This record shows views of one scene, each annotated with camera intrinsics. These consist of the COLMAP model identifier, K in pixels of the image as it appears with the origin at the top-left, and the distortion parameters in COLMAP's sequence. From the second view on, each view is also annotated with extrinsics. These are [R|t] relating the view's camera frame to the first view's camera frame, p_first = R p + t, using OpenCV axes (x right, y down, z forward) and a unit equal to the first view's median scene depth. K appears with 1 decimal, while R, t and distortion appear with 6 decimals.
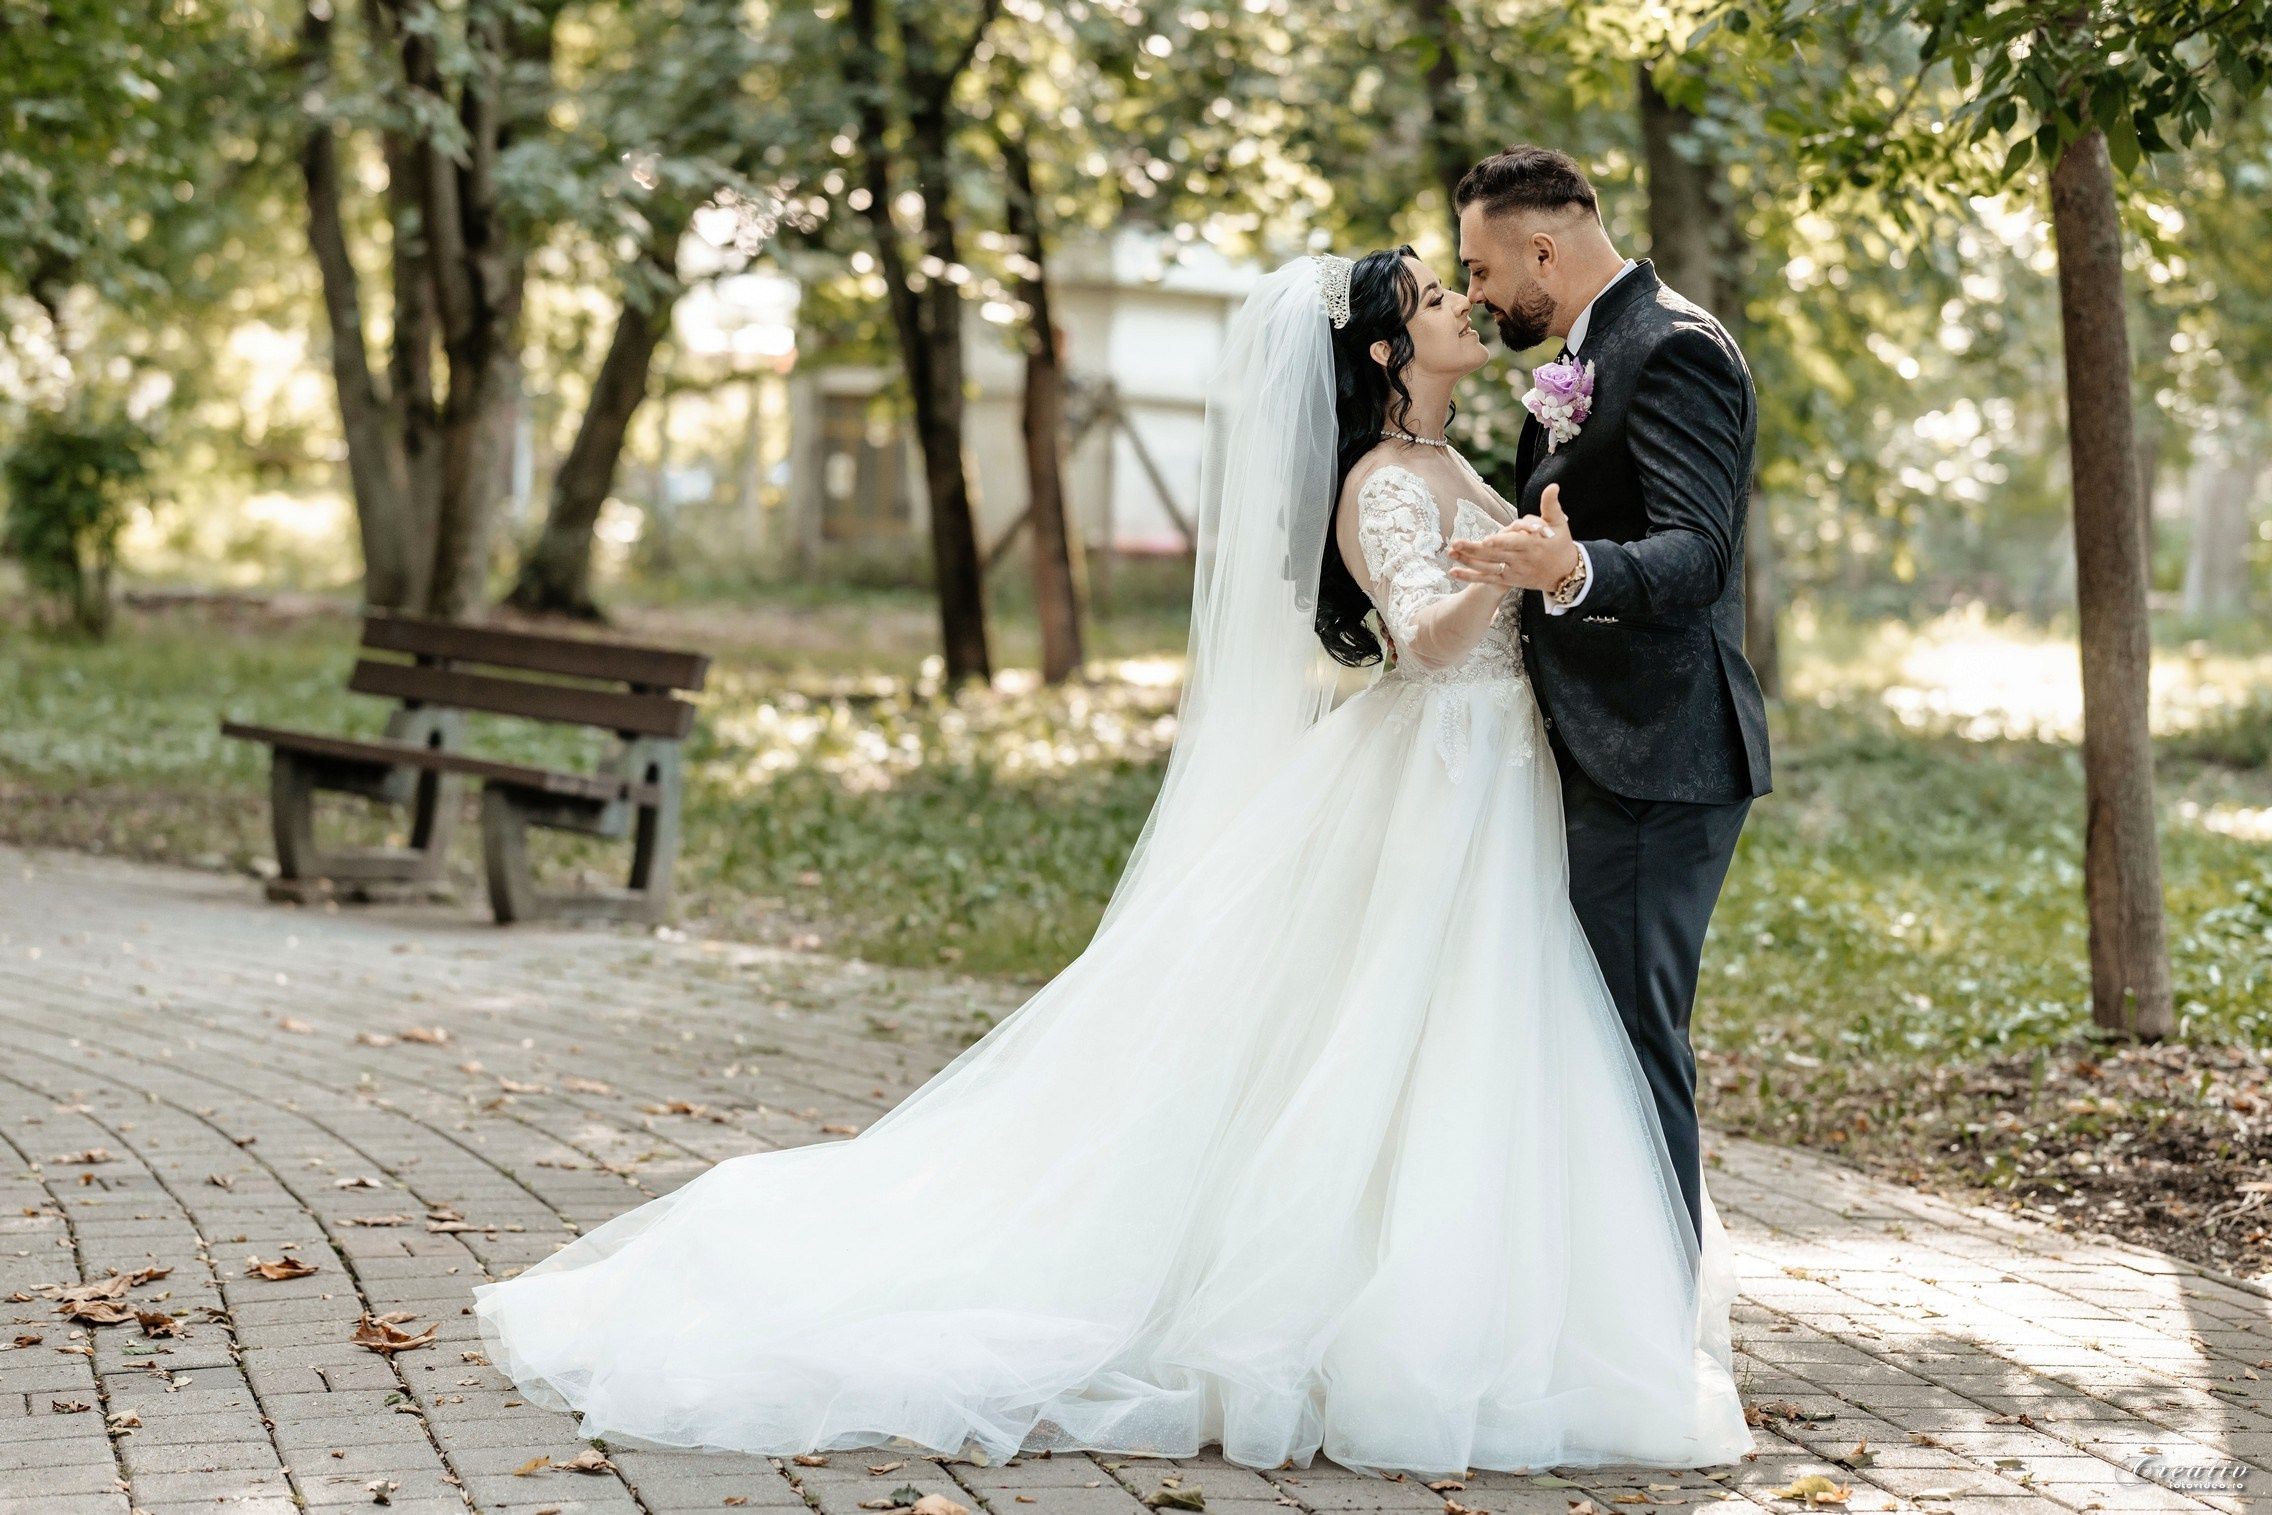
lens RADIAL K [[5574.2, 0, 1136.0], [0, 5574.2, 757.5], [0, 0, 1]] dist [0.064695, 0.201756]
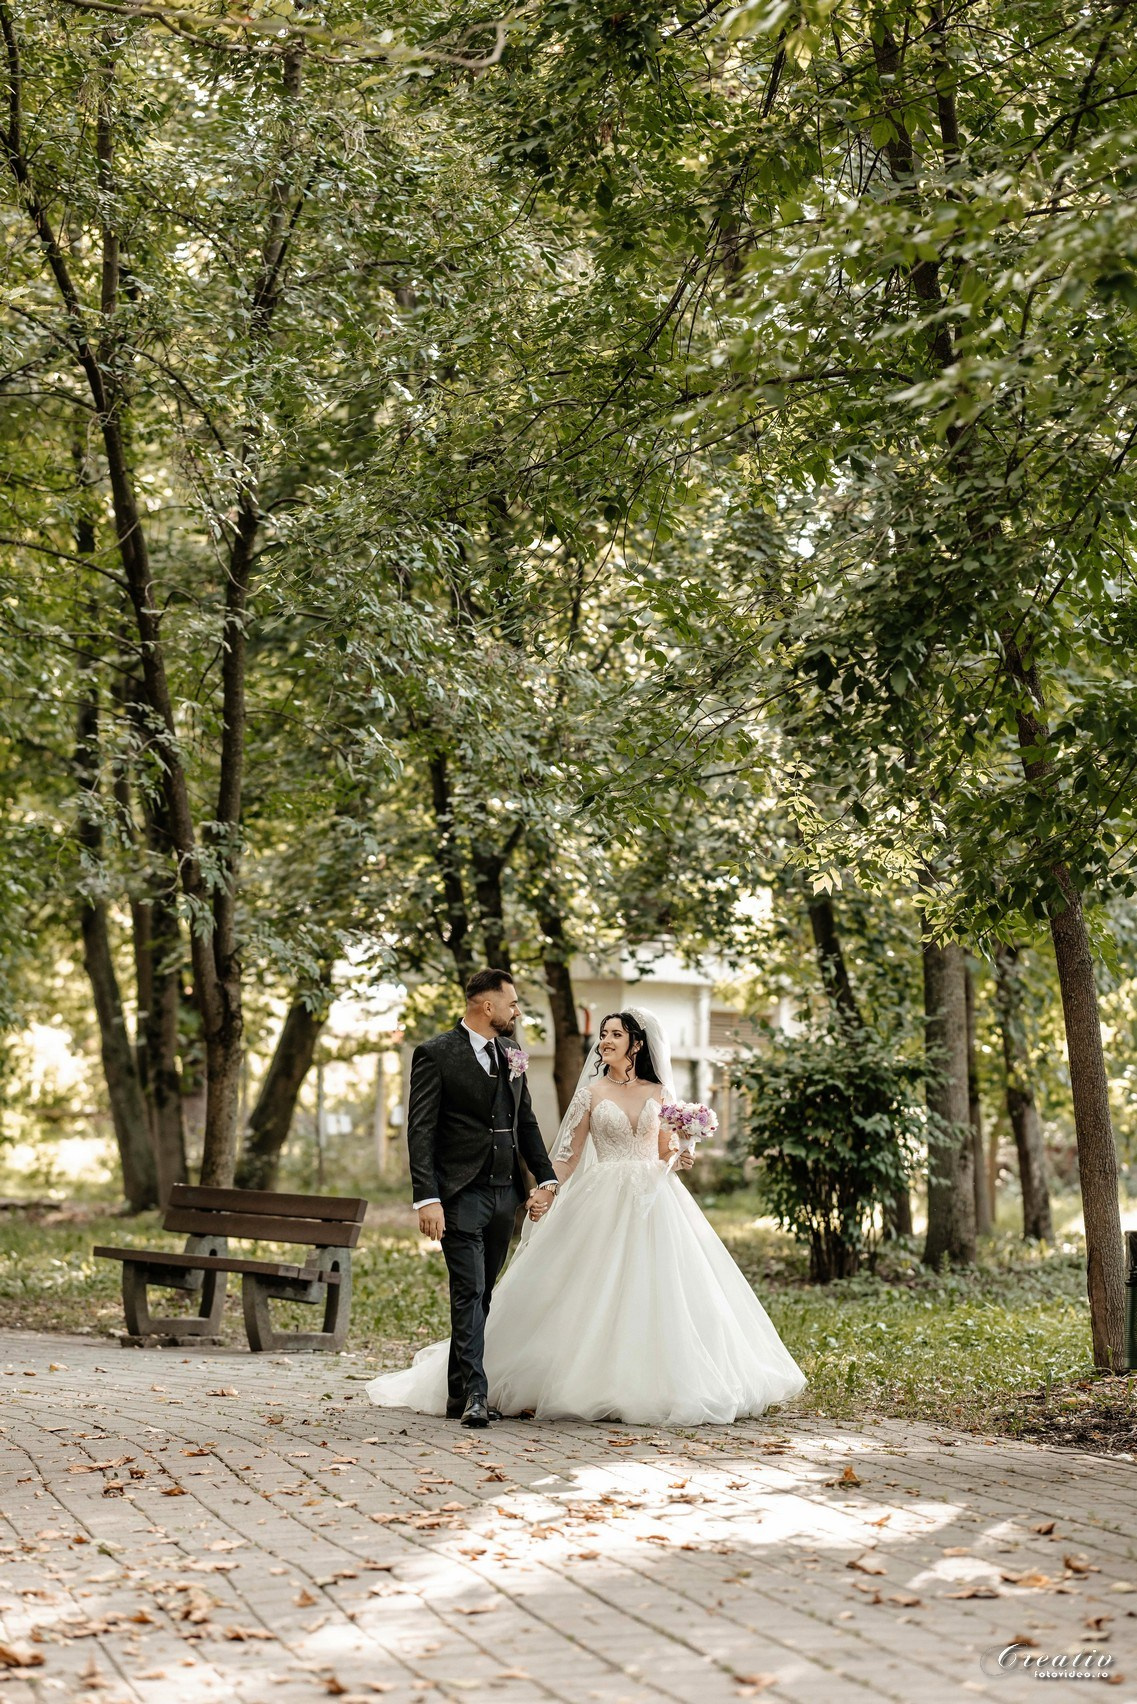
lens RADIAL K [[4180.7, 0, 568.5], [0, 4180.7, 852.0], [0, 0, 1]] dist [0.064695, 0.201756]
pose [[0.999407, -0.027809, -0.020305, 0.018746], [0.025331, 0.993218, -0.113474, 0.023073], [0.023323, 0.112892, 0.993333, -0.336653]]
